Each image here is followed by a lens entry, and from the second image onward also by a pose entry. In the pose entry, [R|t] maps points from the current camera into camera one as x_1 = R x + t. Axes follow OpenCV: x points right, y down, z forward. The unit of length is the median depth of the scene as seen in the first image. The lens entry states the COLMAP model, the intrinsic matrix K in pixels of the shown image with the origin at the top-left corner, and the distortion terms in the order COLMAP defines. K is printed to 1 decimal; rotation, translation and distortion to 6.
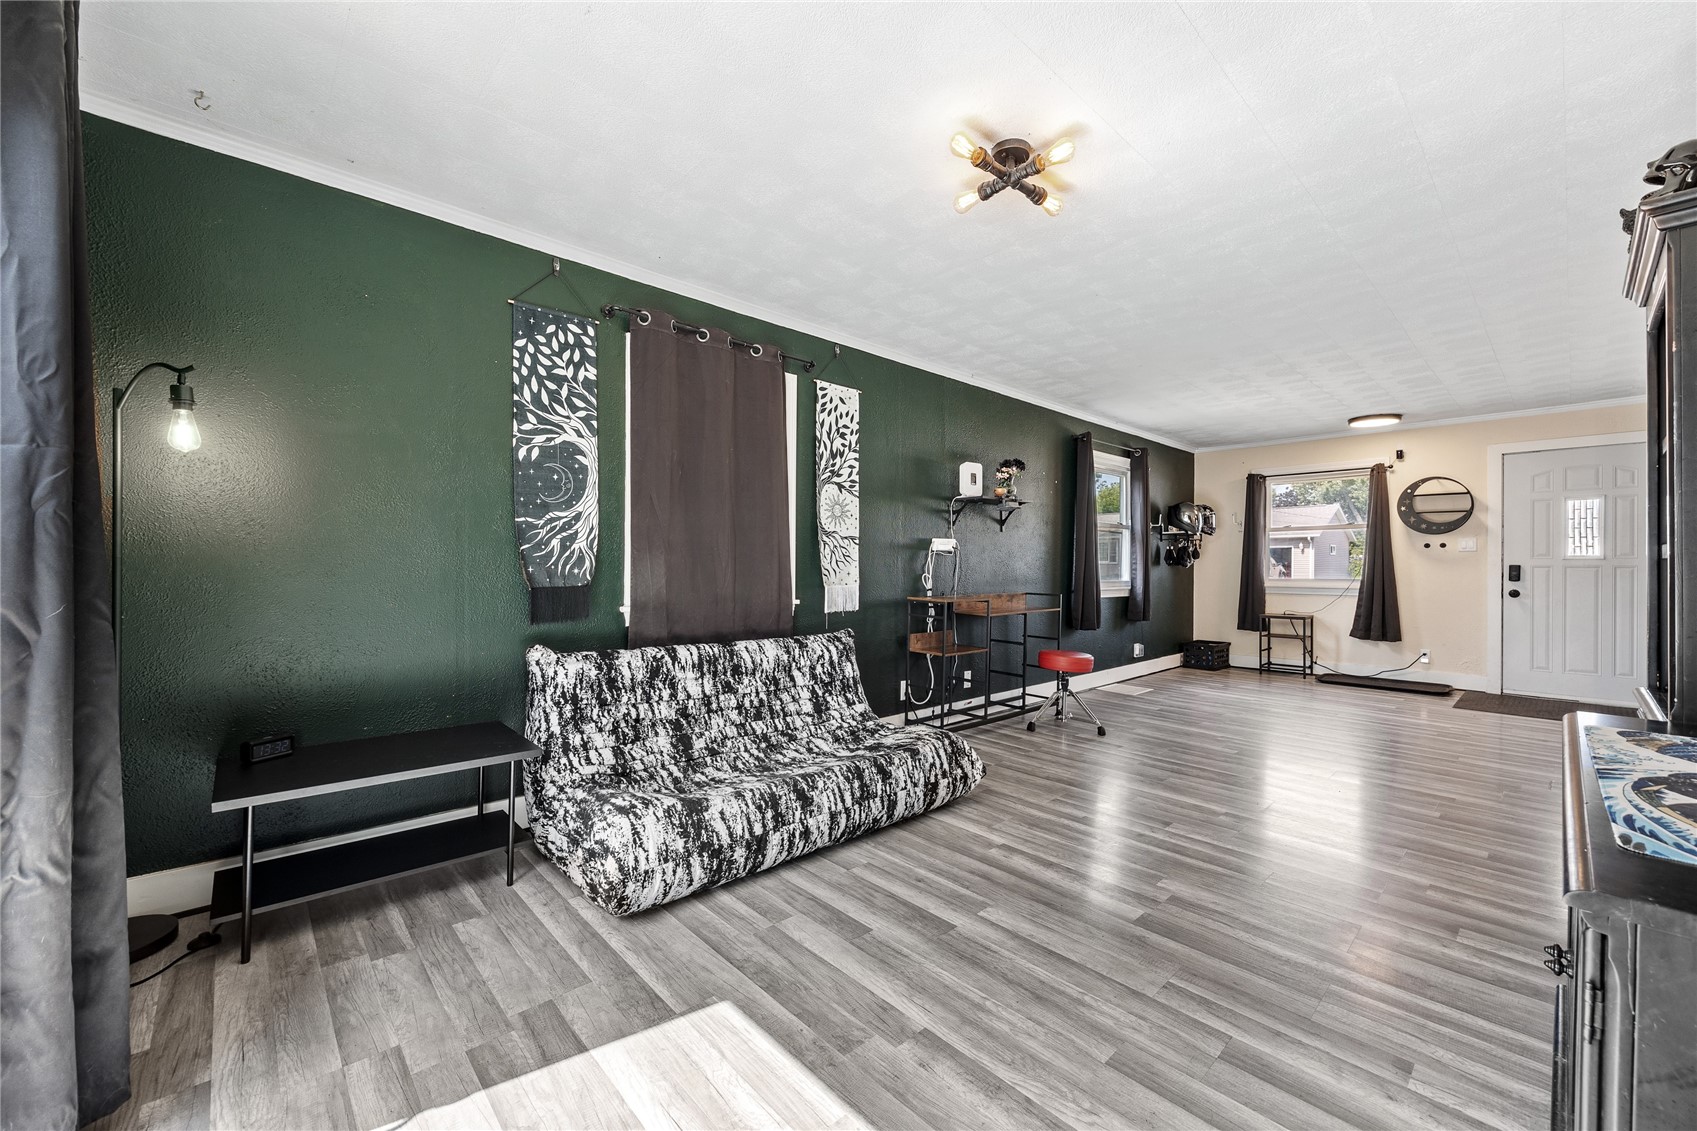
lens RADIAL K [[664.2, 0, 848.3], [0, 664.2, 569.5], [0, 0, 1]] dist [-0.010235, 0.002621]
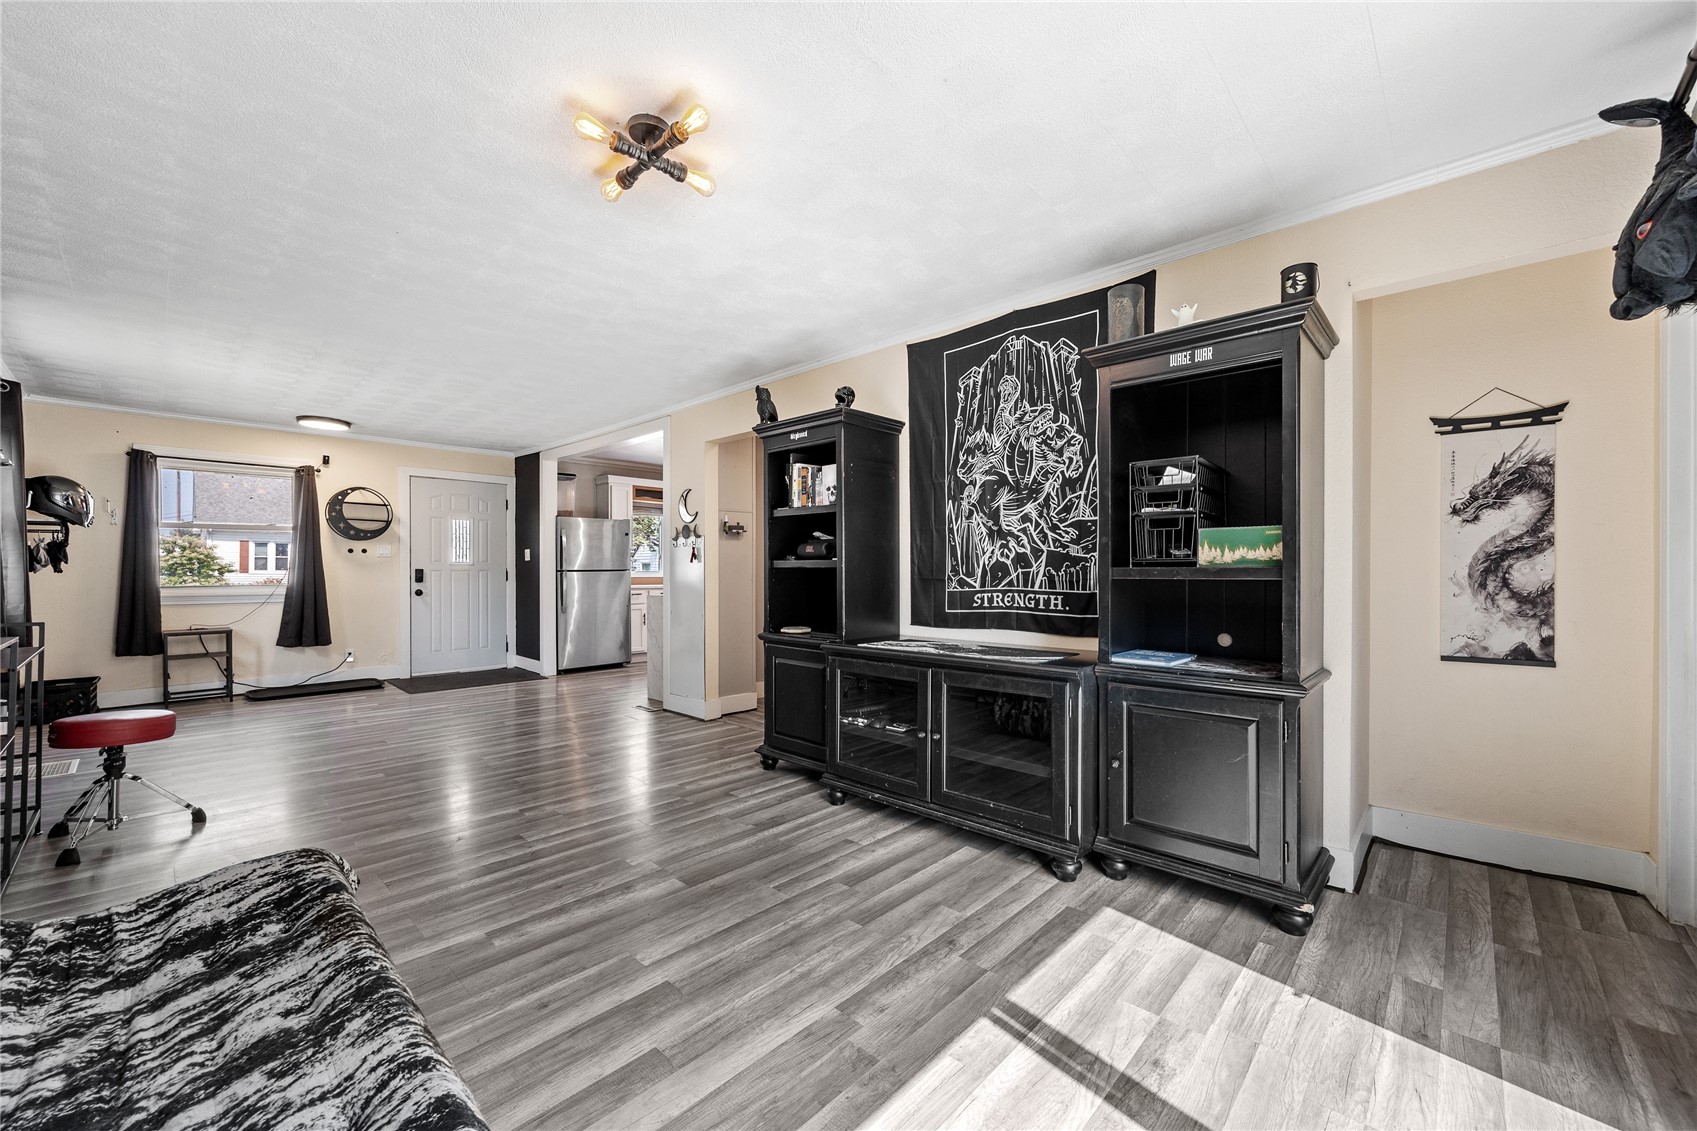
lens RADIAL K [[664.2, 0, 860.0], [0, 664.2, 573.1], [0, 0, 1]] dist [-0.010235, 0.002621]
pose [[-0.085159, -0.008419, 0.996332, -0.384757], [0.006510, 0.999938, 0.009006, -0.006927], [-0.996346, 0.007253, -0.085099, 0.426087]]
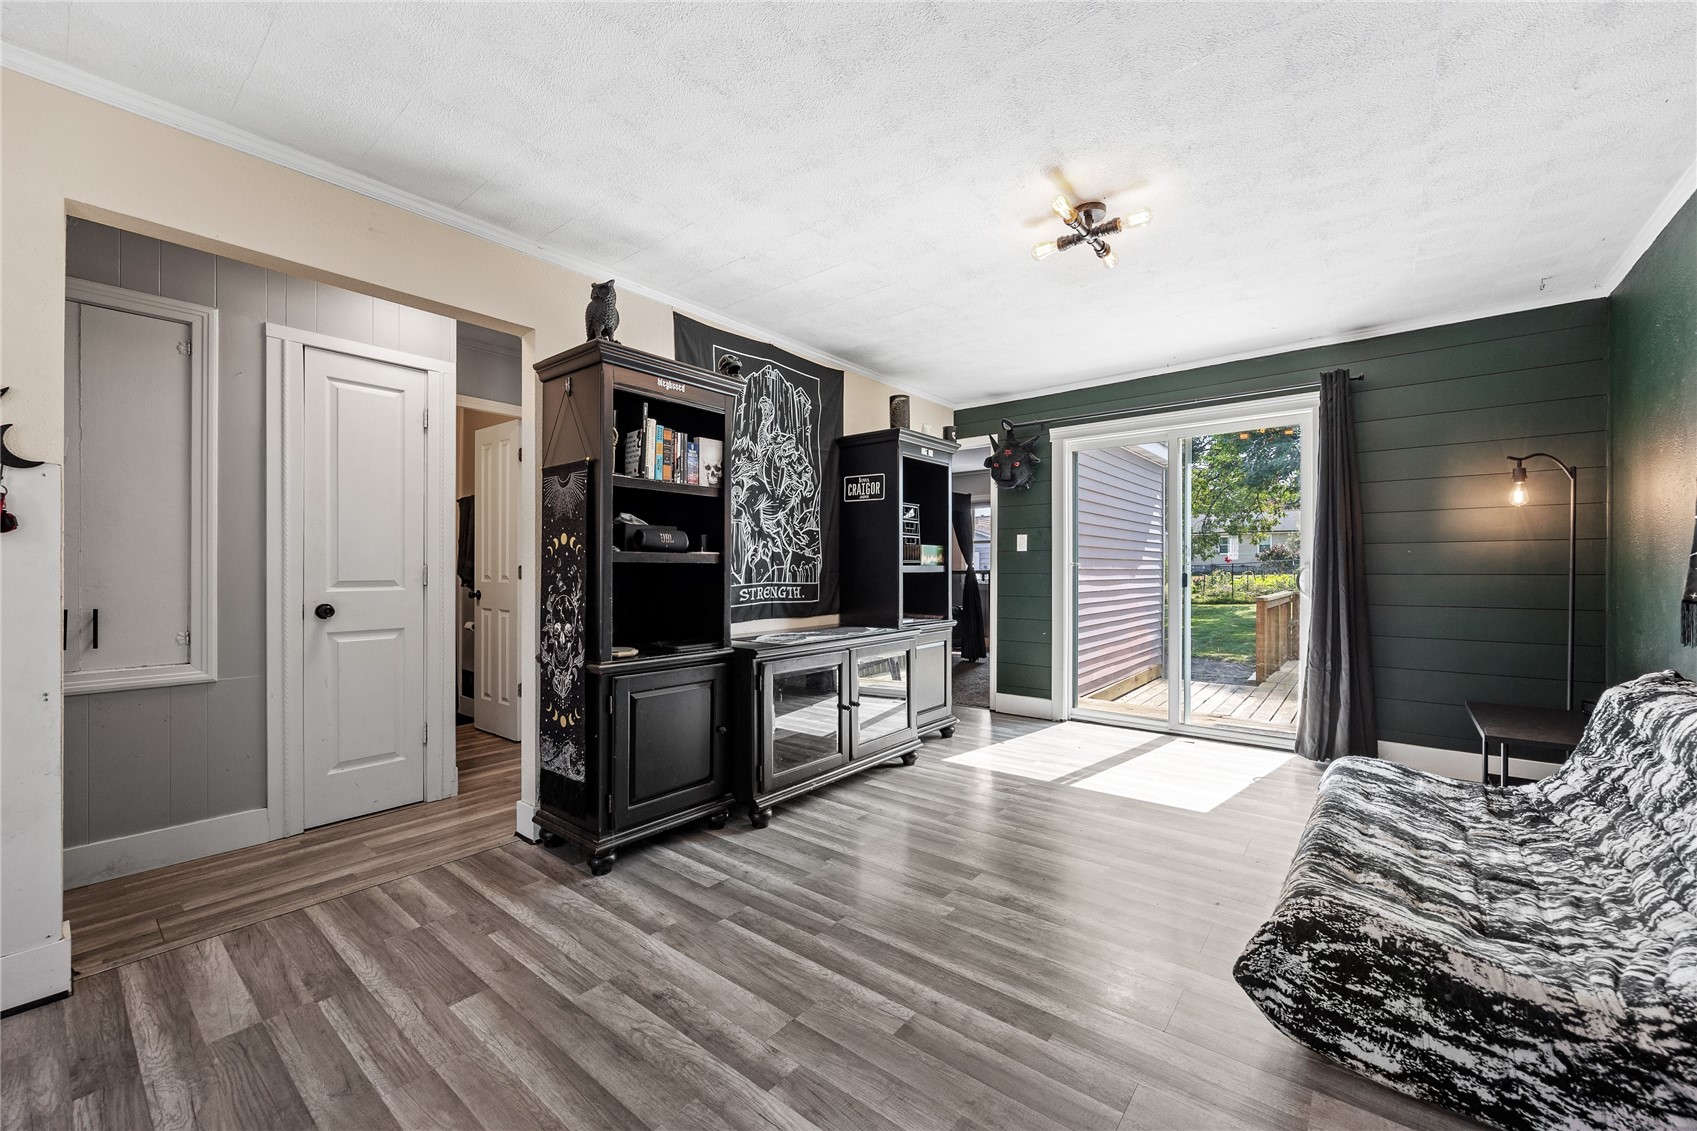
lens RADIAL K [[664.2, 0, 841.2], [0, 664.2, 574.5], [0, 0, 1]] dist [-0.010235, 0.002621]
pose [[-0.988591, -0.003895, -0.150577, 0.468731], [-0.006191, 0.999872, 0.014786, -0.005894], [0.150500, 0.015550, -0.988488, 1.134946]]
